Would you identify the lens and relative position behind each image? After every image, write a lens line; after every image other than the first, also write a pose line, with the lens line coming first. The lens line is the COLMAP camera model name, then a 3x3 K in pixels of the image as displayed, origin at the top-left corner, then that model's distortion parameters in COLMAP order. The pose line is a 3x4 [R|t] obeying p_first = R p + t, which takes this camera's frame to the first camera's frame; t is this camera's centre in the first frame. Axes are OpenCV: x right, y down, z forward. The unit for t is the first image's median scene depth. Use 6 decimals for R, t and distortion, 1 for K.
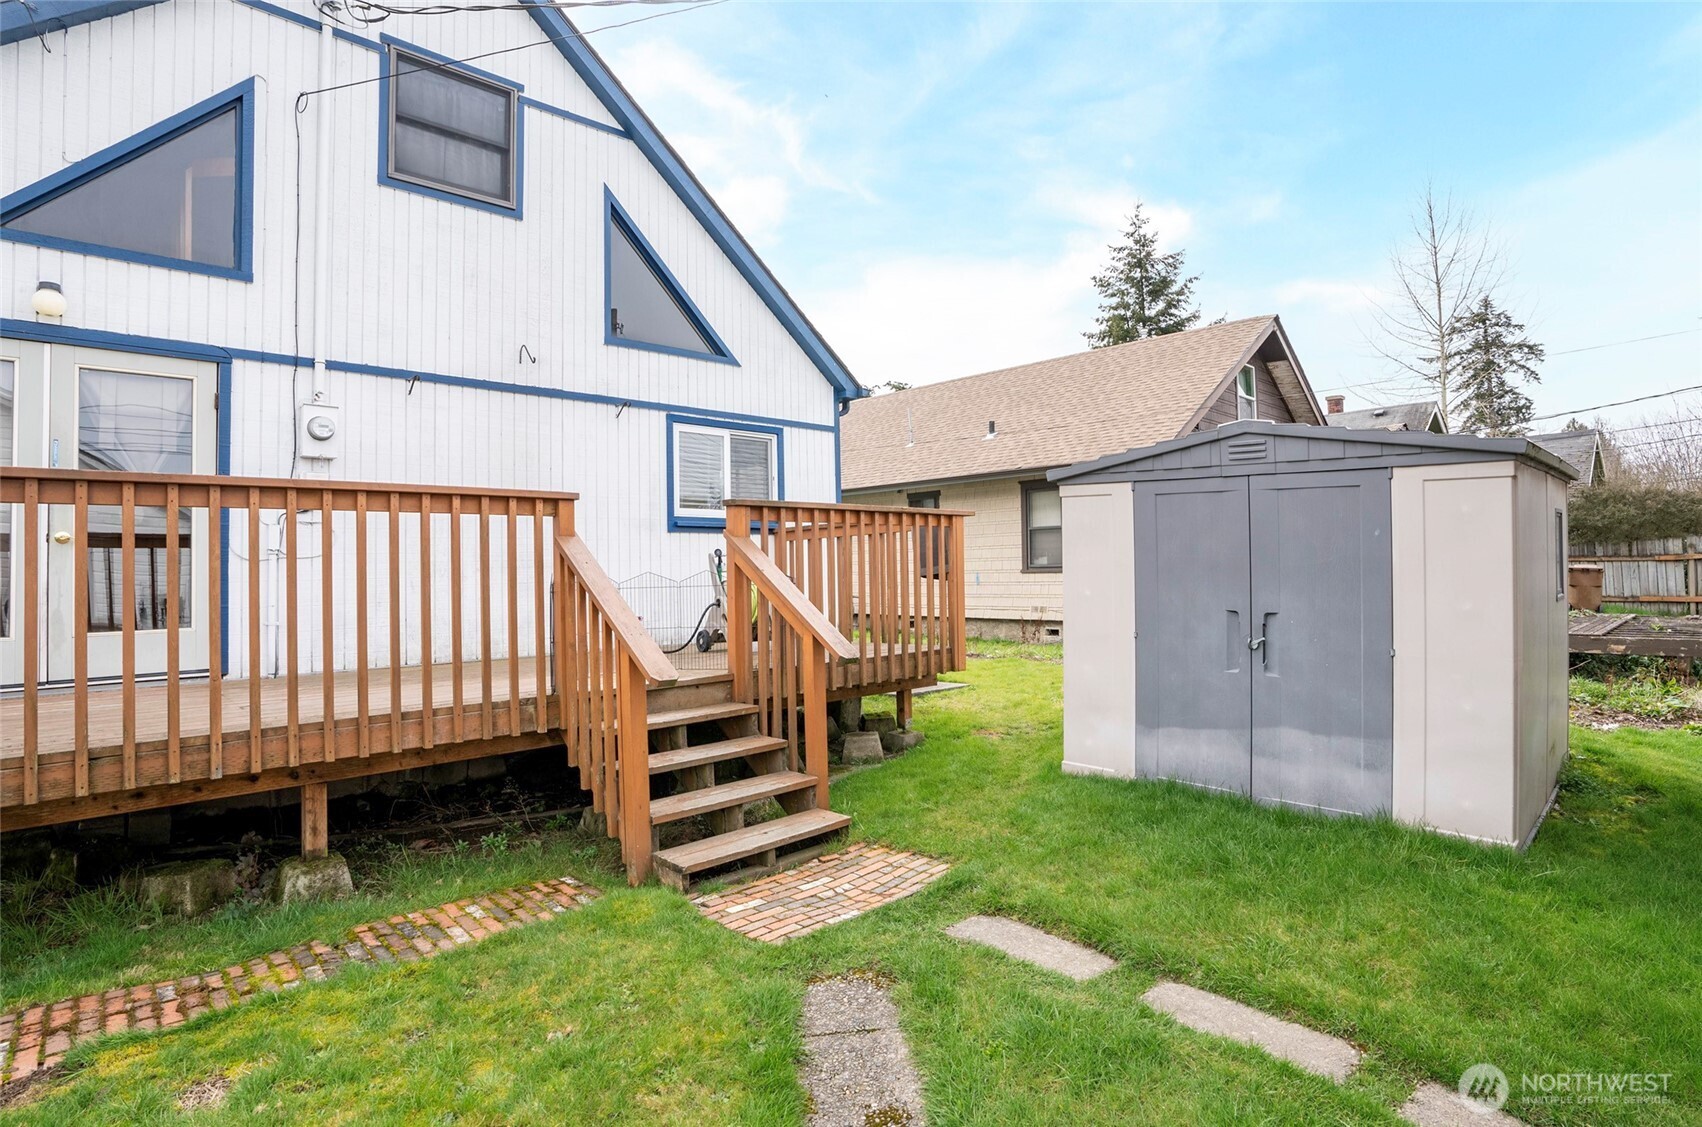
lens RADIAL K [[861.0, 0, 834.2], [0, 861.0, 552.5], [0, 0, 1]] dist [-0.075683, 0.032579]
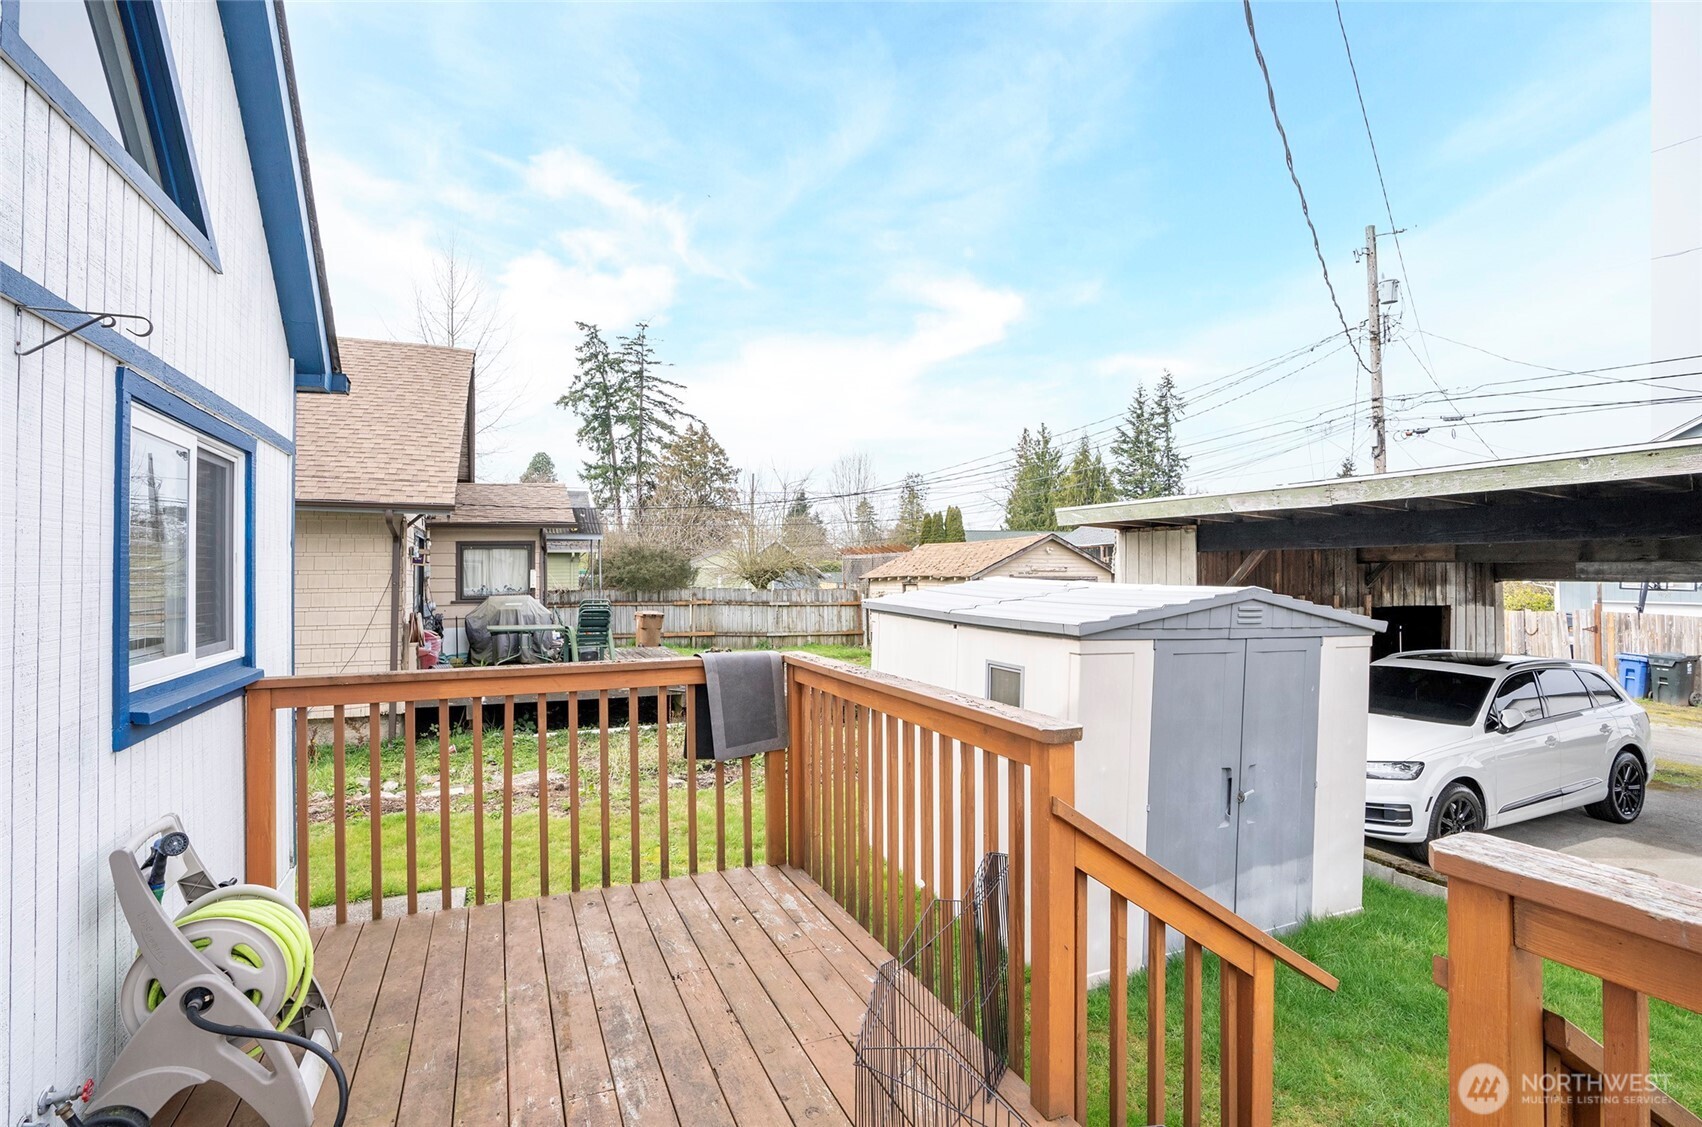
lens RADIAL K [[825.5, 0, 853.4], [0, 825.5, 562.4], [0, 0, 1]] dist [-0.039235, 0.019980]
pose [[0.341475, 0.026434, 0.939519, -0.517720], [-0.020867, 0.999571, -0.020539, -0.124420], [-0.939659, -0.012591, 0.341880, 0.887056]]
